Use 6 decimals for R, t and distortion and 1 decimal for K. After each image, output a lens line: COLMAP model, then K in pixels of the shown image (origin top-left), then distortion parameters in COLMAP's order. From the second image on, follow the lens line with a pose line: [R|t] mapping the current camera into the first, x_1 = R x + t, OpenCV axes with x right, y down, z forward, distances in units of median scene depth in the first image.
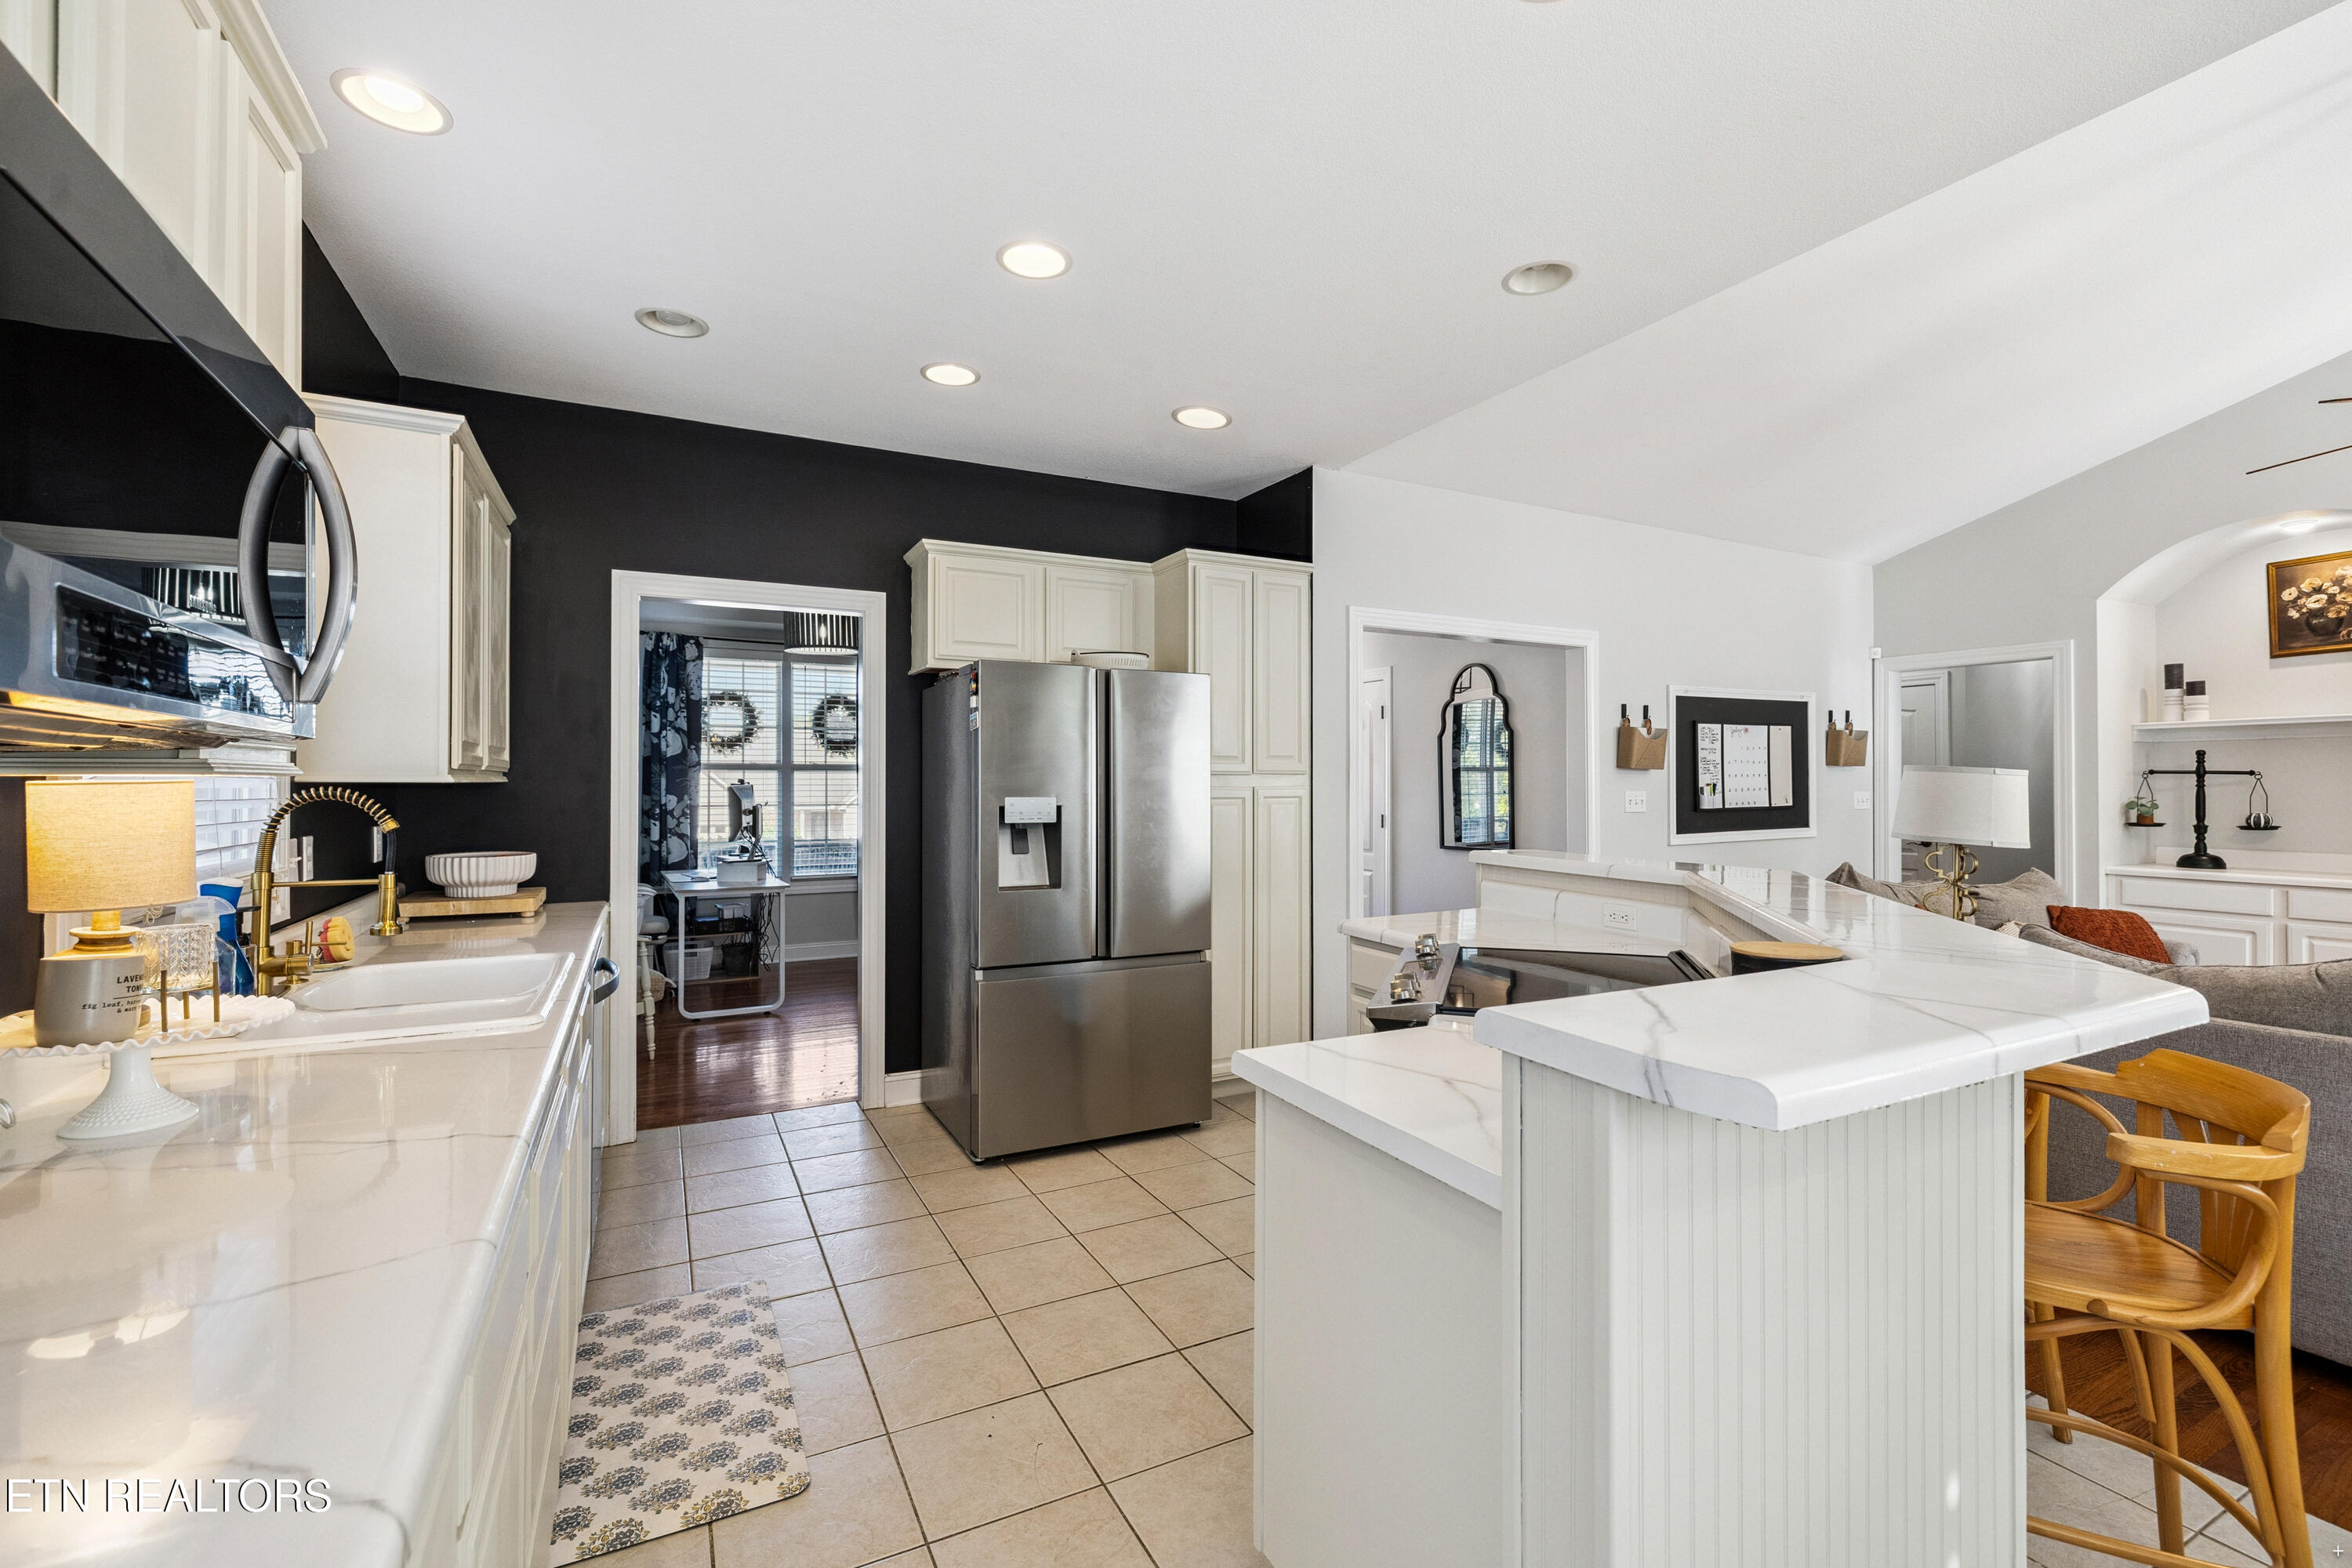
lens RADIAL K [[998.6, 0, 1171.0], [0, 998.6, 776.9], [0, 0, 1]] dist [0.001442, 0.000190]
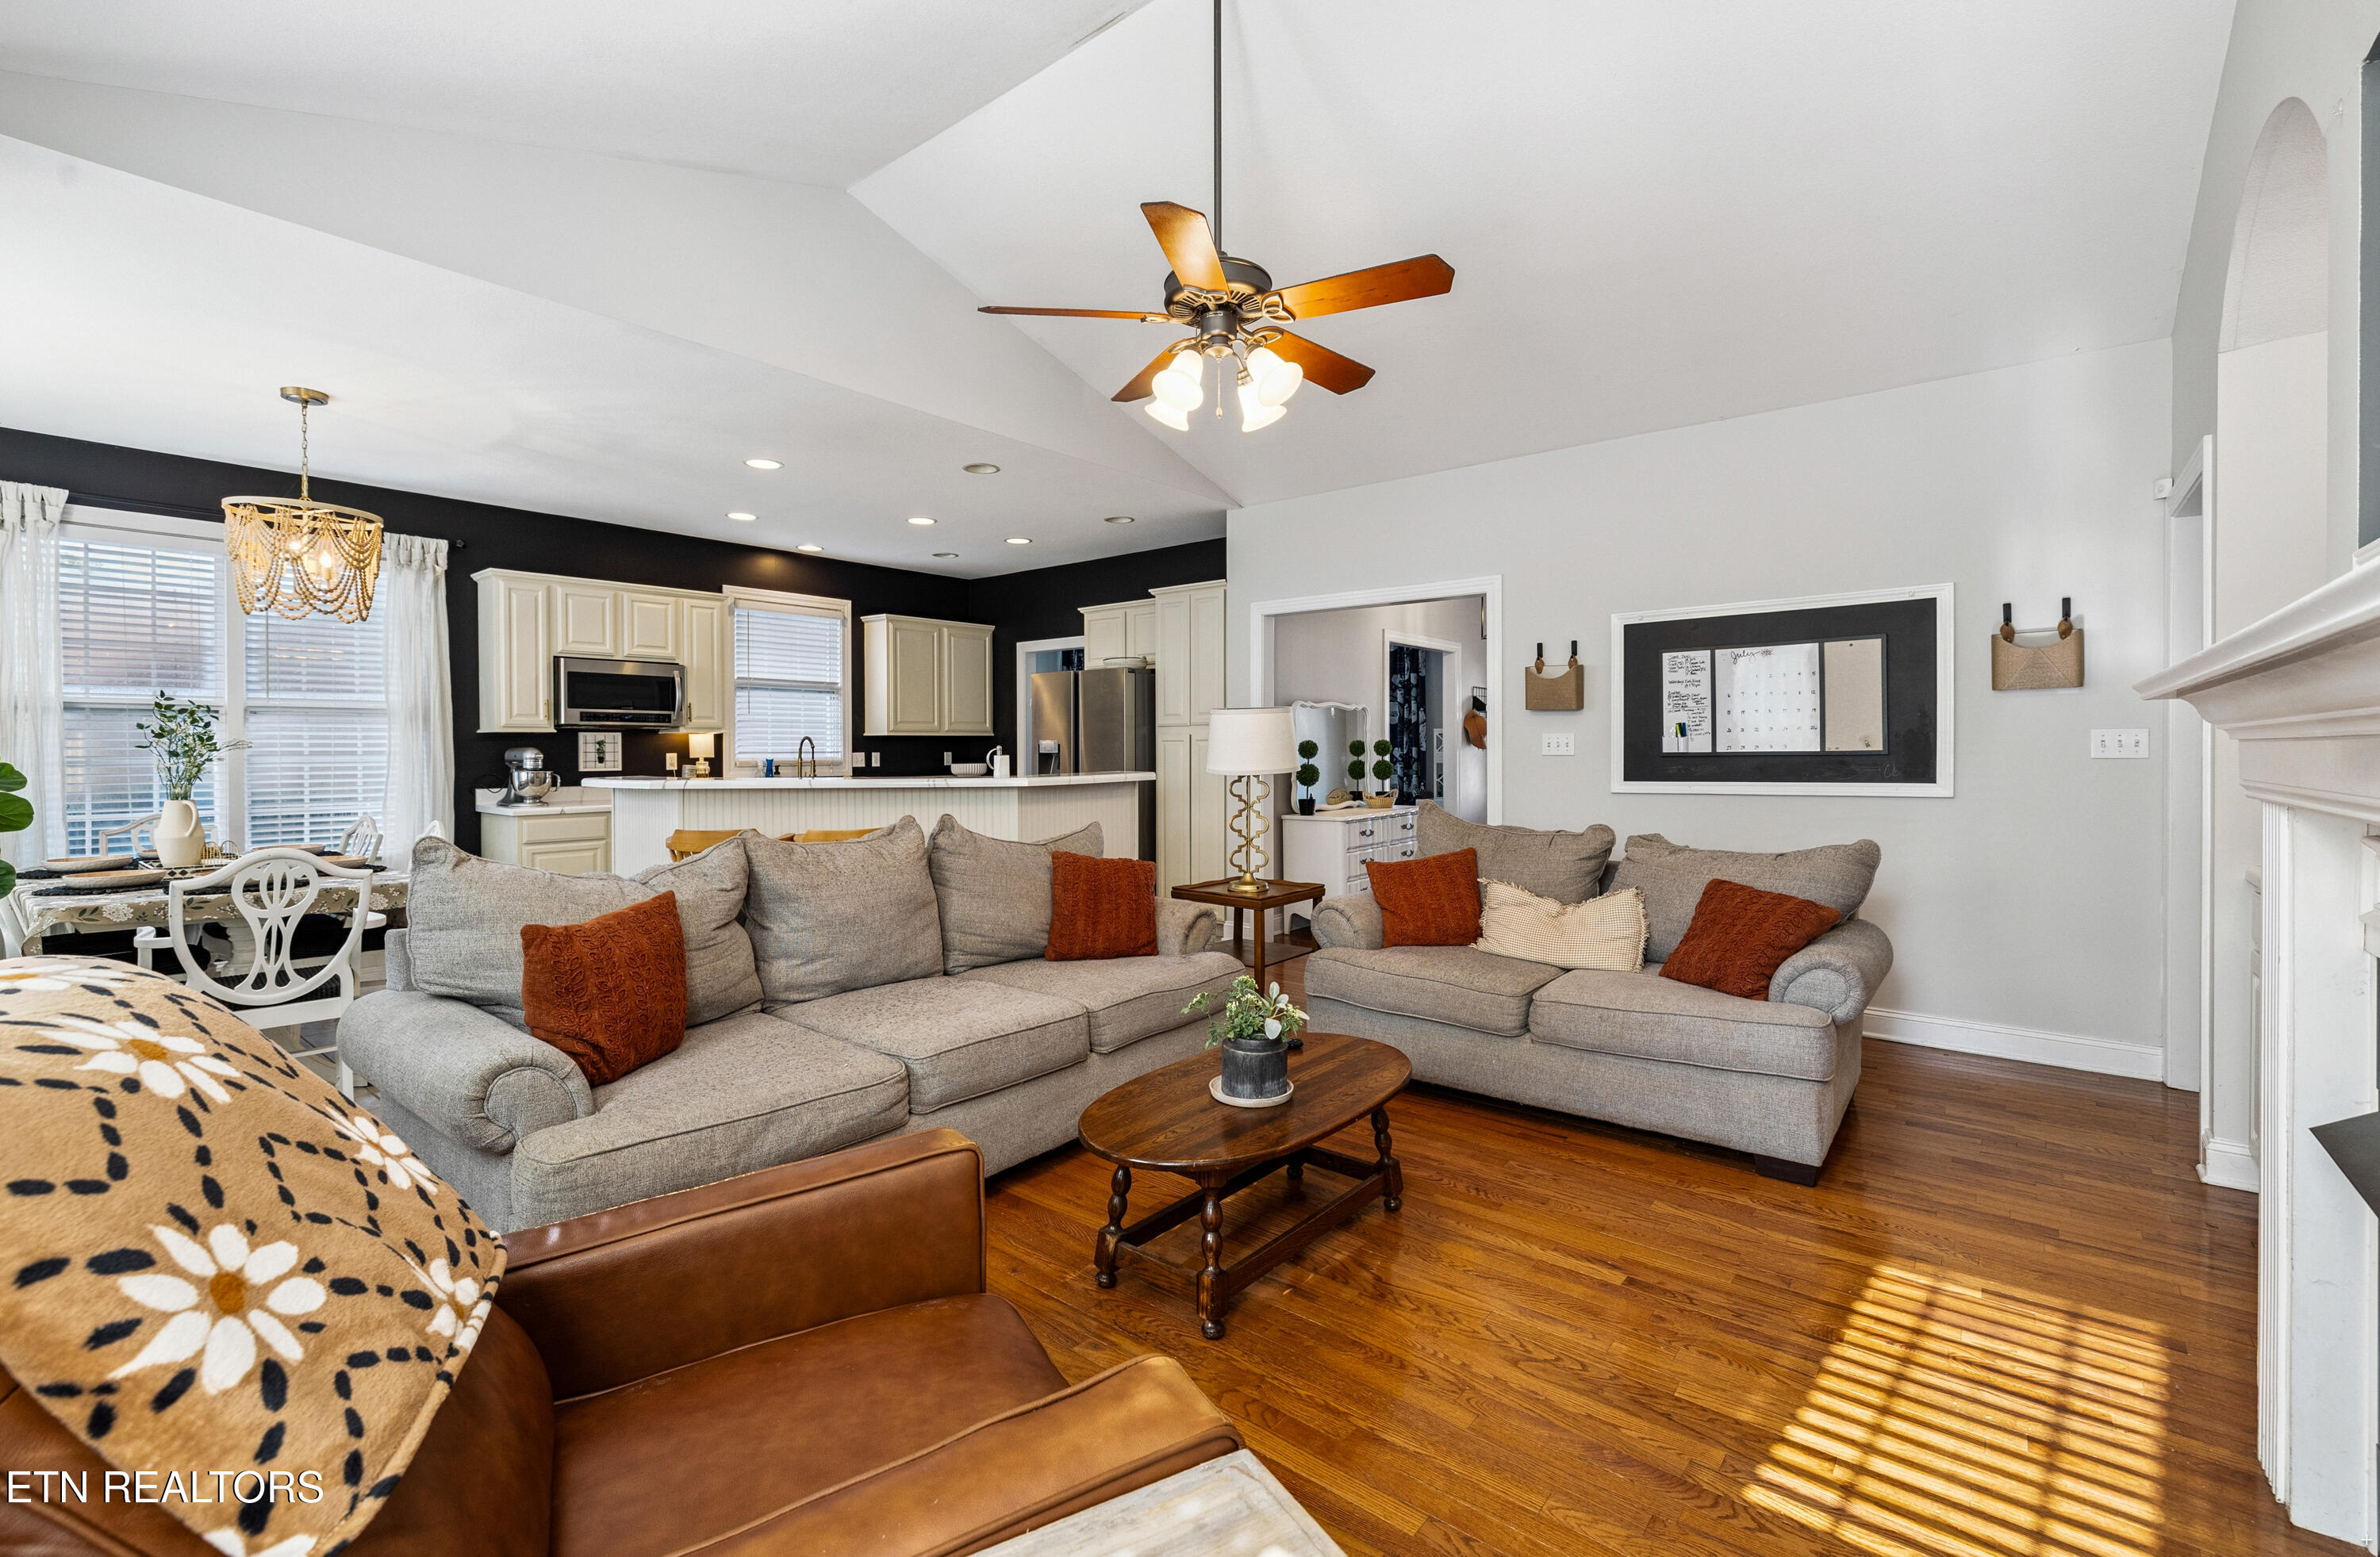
lens RADIAL K [[1022.0, 0, 1198.4], [0, 1022.0, 763.7], [0, 0, 1]] dist [0.003470, 0.000142]
pose [[0.417649, 0.013265, -0.908512, 1.213706], [0.012534, 0.999714, 0.020359, 0.019468], [0.908522, -0.019890, 0.417363, 0.275776]]
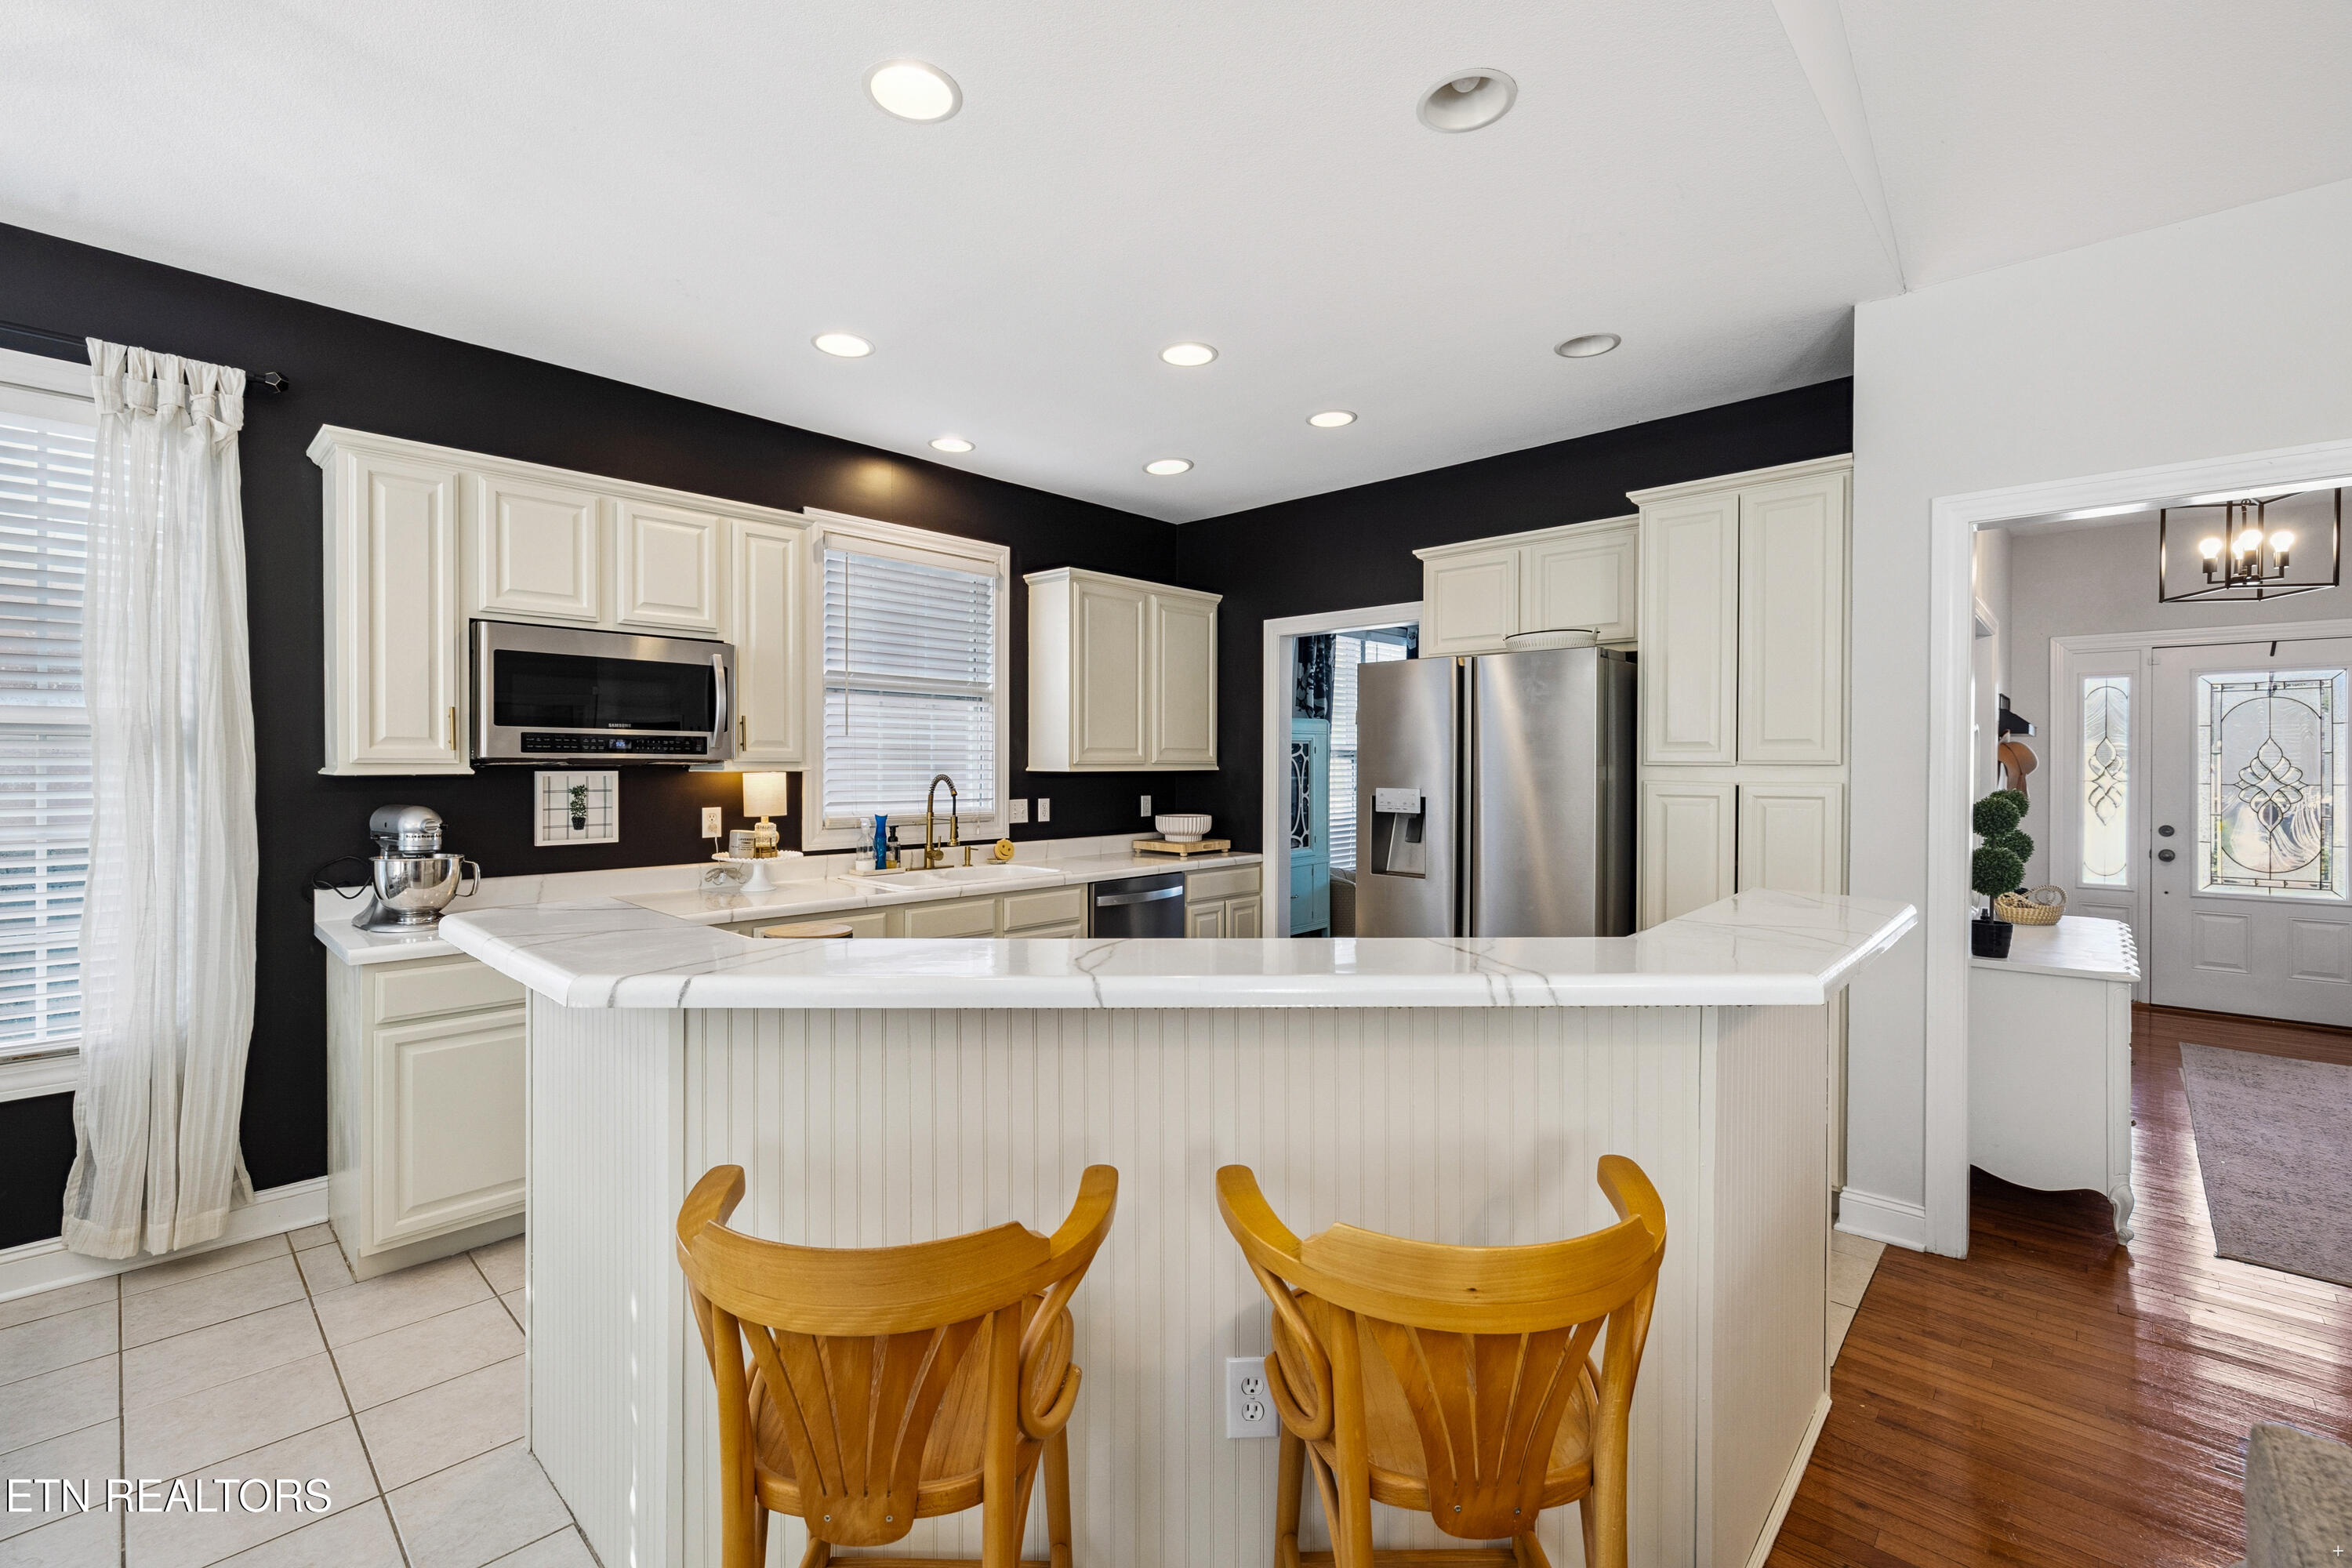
lens RADIAL K [[998.6, 0, 1181.0], [0, 998.6, 774.1], [0, 0, 1]] dist [0.001442, 0.000190]
pose [[0.357289, 0.012286, -0.933913, 0.505382], [0.006480, 0.999857, 0.015633, -0.008374], [0.933971, -0.011638, 0.357158, 0.267536]]
